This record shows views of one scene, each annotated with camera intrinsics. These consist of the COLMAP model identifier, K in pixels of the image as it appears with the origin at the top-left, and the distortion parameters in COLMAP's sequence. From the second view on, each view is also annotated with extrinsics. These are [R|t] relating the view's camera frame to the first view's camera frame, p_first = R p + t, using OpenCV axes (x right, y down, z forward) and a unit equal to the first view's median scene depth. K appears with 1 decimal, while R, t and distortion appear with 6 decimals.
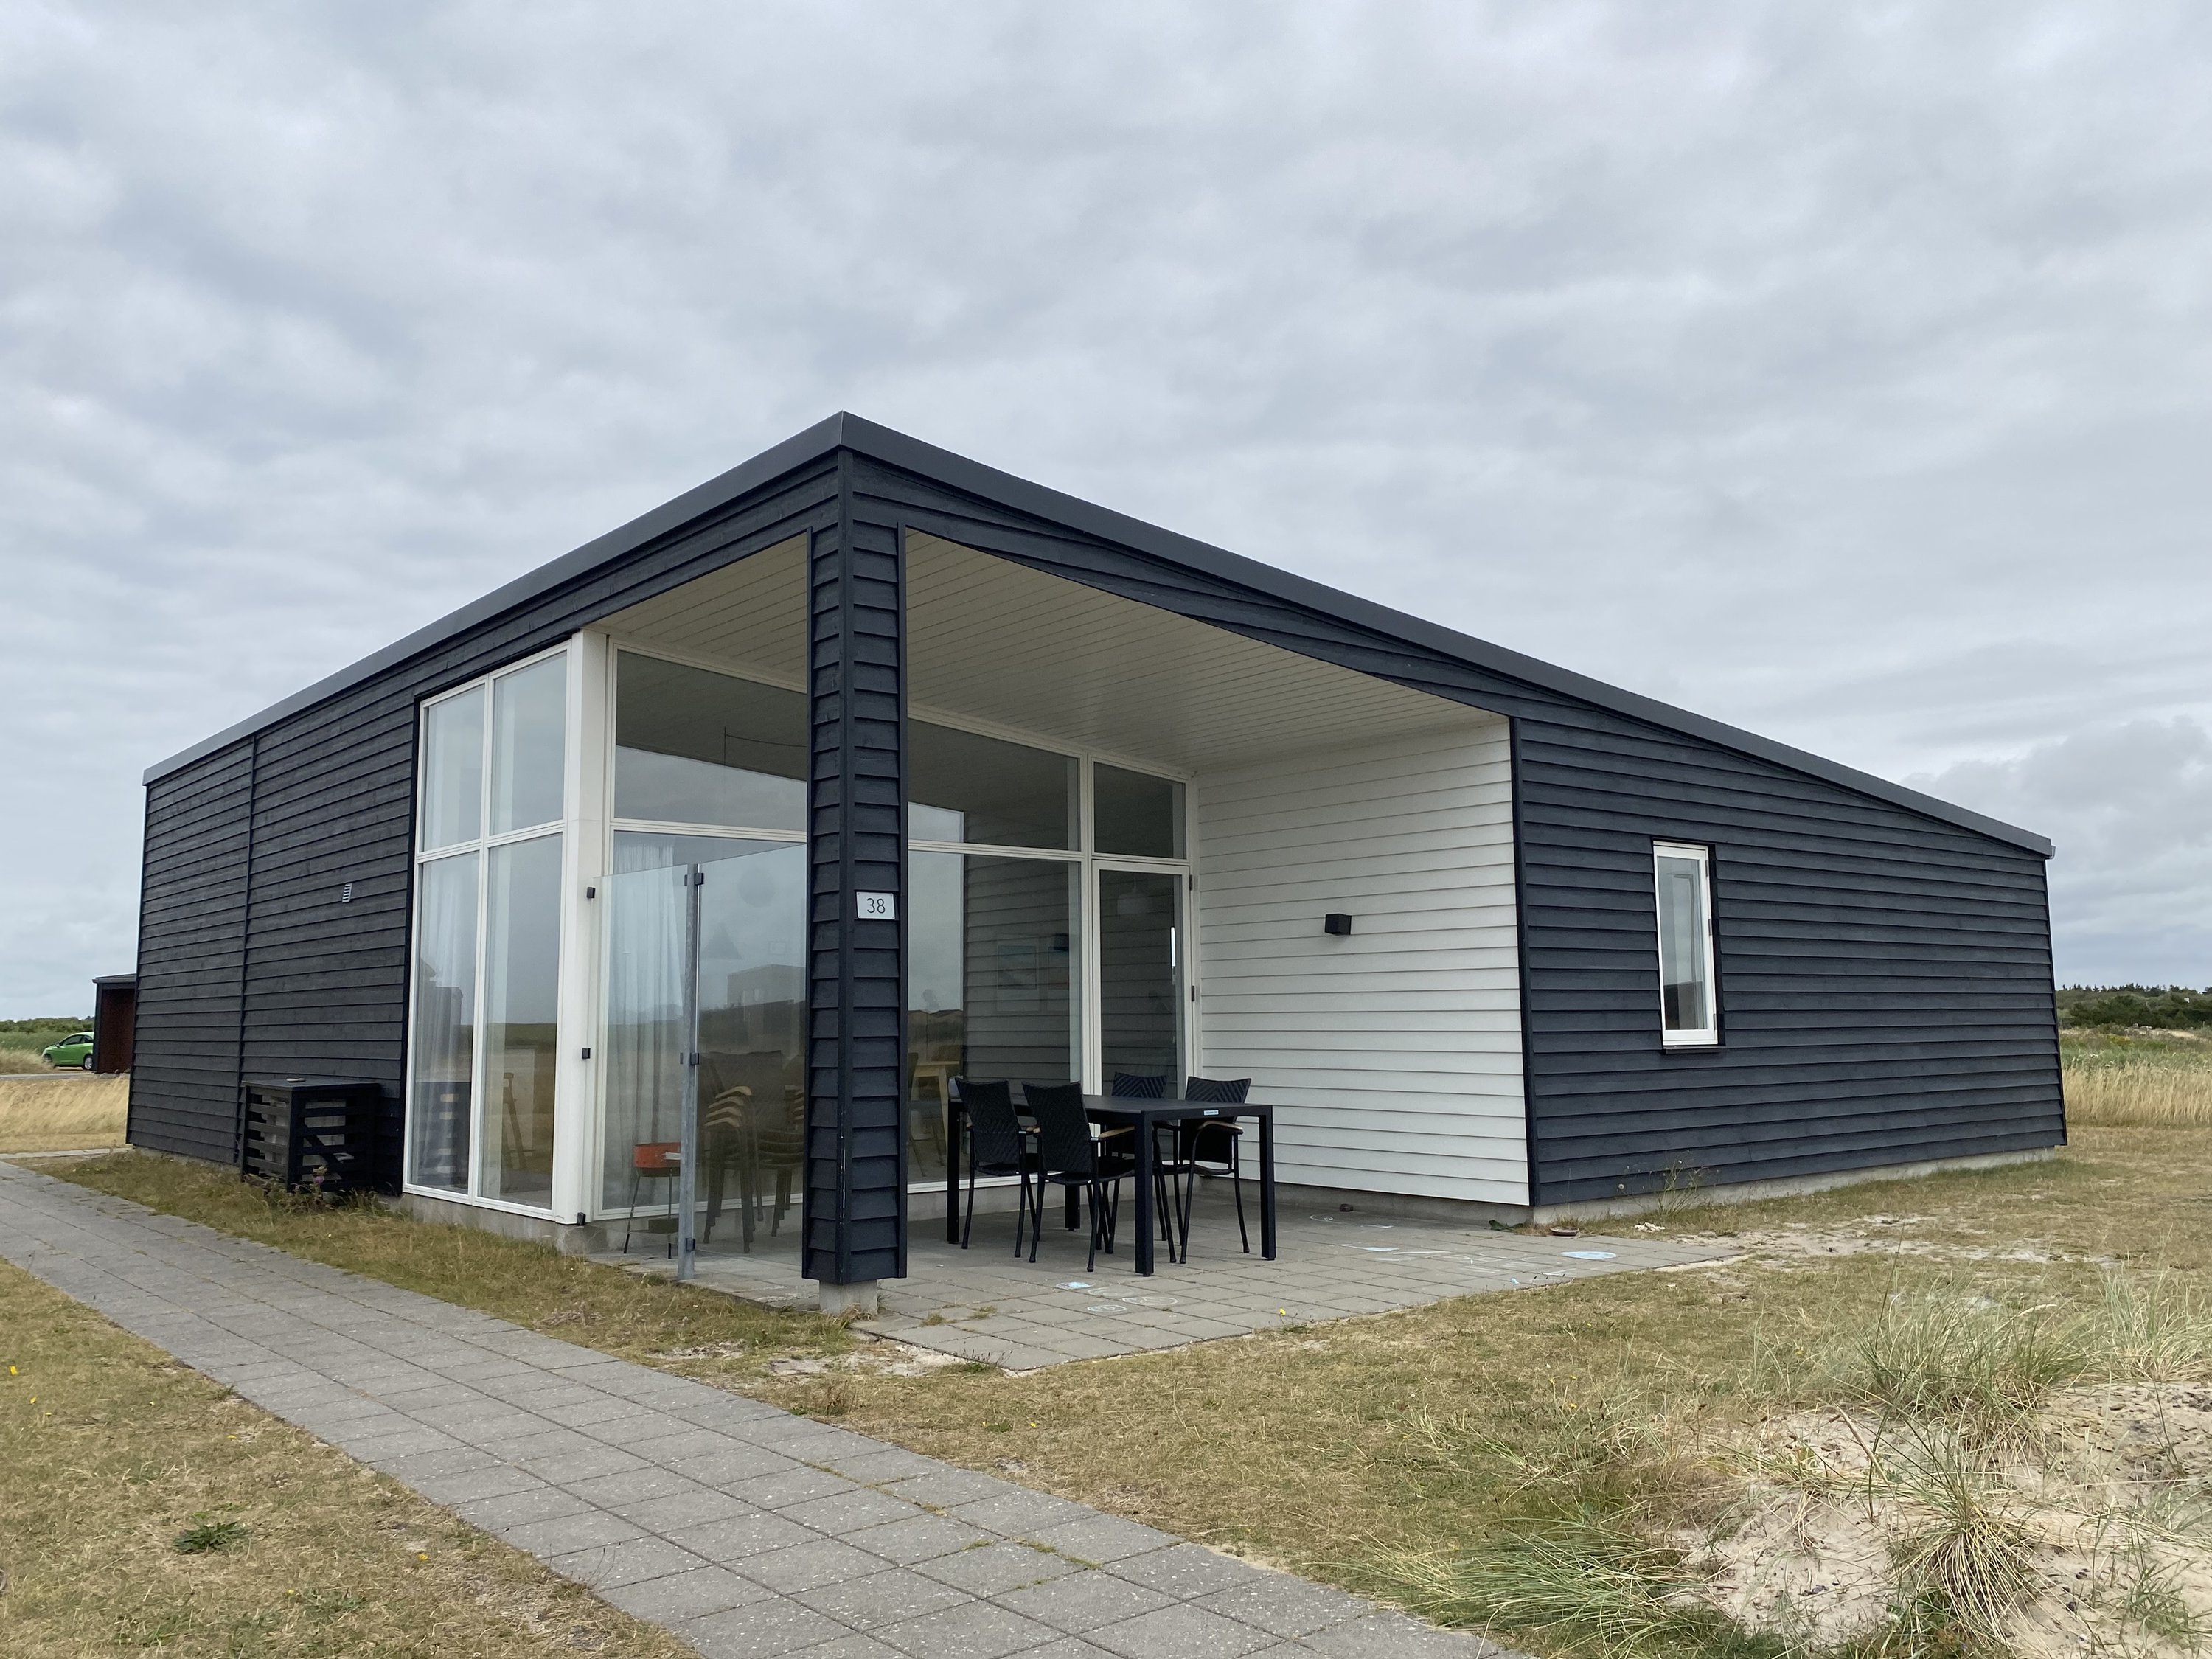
lens RADIAL K [[1735.8, 0, 1079.9], [0, 1735.8, 824.4], [0, 0, 1]] dist [0.063247, 0.003642]
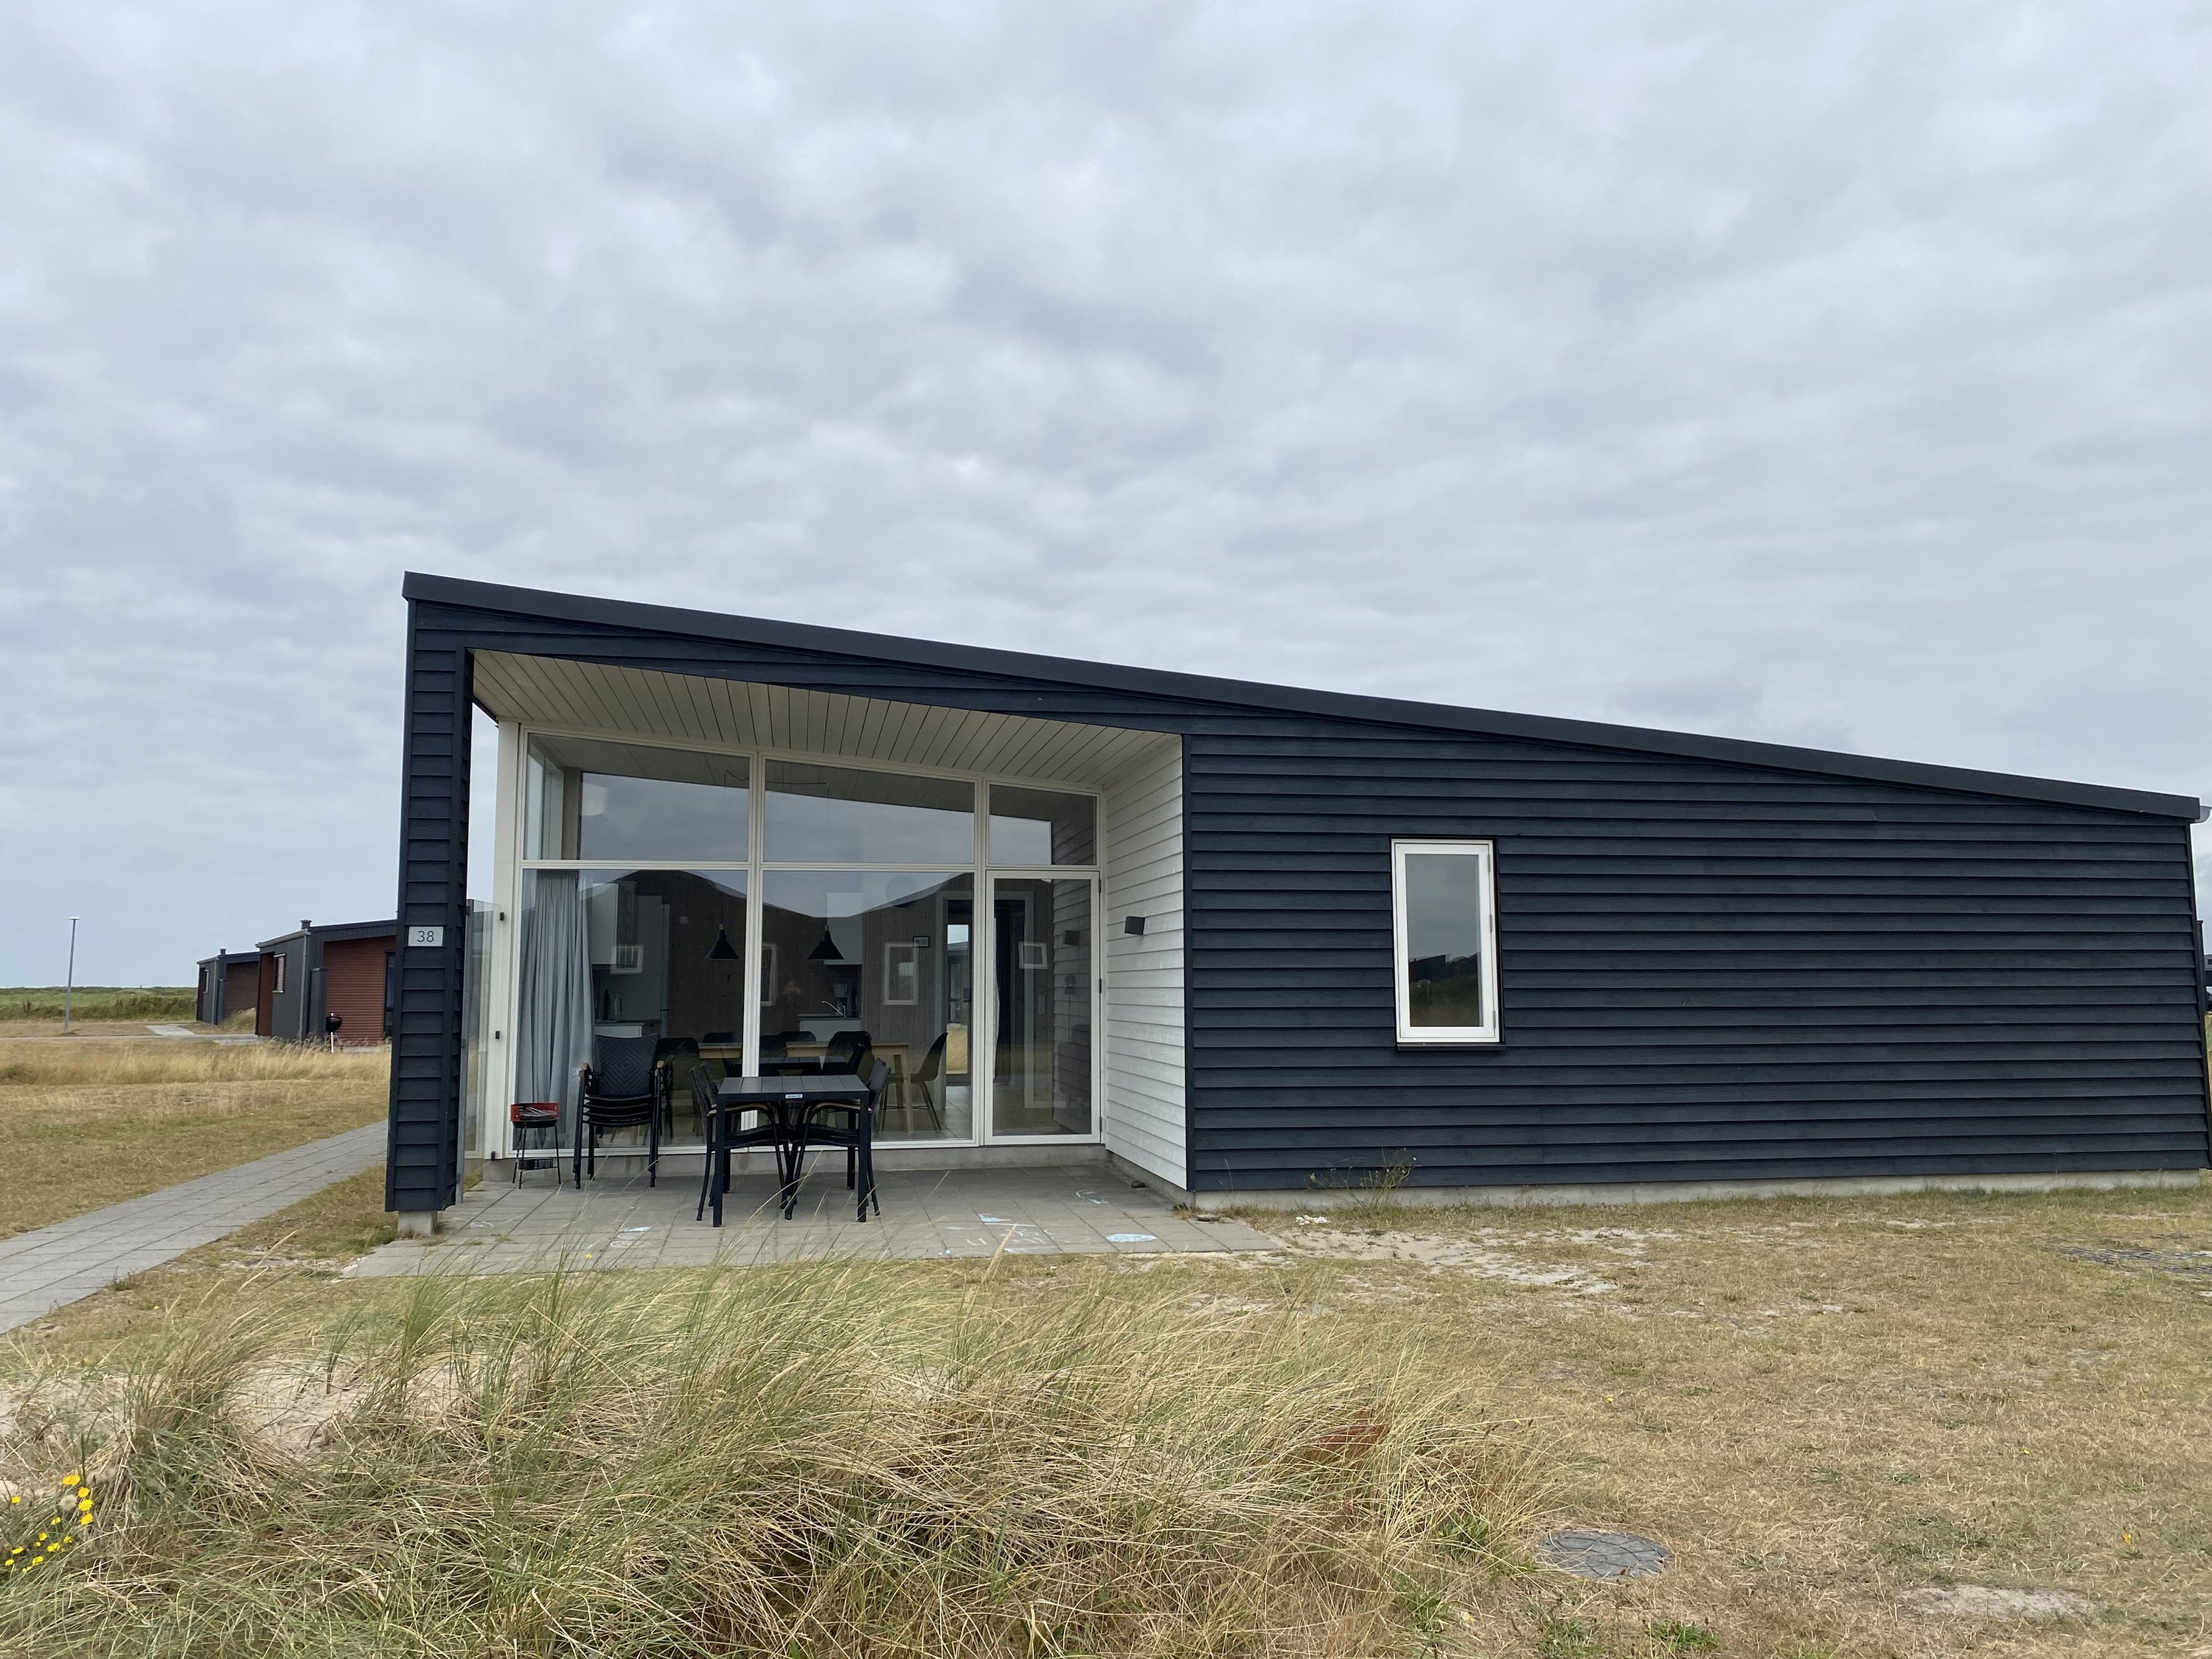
lens RADIAL K [[1826.0, 0, 1106.0], [0, 1826.0, 829.5], [0, 0, 1]] dist [0.124677, -0.189712]
pose [[0.872181, -0.042646, -0.487321, 0.627279], [0.052031, 0.998629, 0.005730, -0.010166], [0.486409, -0.030353, 0.873204, -0.002773]]
